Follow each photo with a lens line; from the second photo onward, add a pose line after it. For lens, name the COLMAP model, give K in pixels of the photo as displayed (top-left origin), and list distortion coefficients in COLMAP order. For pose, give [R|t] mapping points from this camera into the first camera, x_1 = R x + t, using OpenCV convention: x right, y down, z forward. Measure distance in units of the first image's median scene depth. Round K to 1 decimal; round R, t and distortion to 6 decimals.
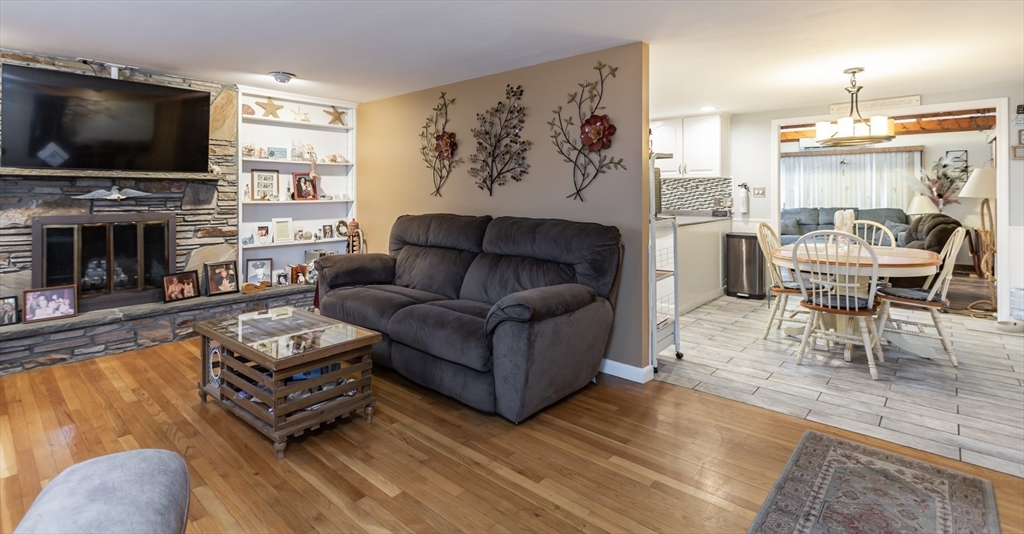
lens RADIAL K [[485.6, 0, 511.0], [0, 485.6, 198.4], [0, 0, 1]] dist [0.001785, 0.000372]
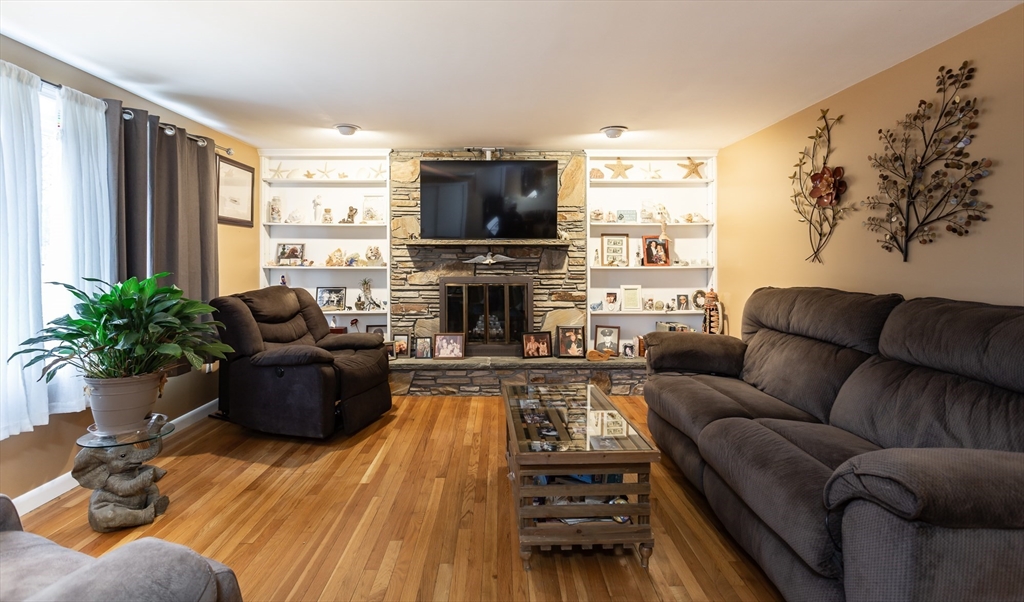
lens RADIAL K [[488.8, 0, 498.5], [0, 488.8, 264.2], [0, 0, 1]] dist [-0.001211, 0.000466]
pose [[0.669539, 0.006426, -0.742749, 0.069383], [-0.006949, 0.999973, 0.002387, 0.000044], [0.742744, 0.003563, 0.669566, 0.215325]]
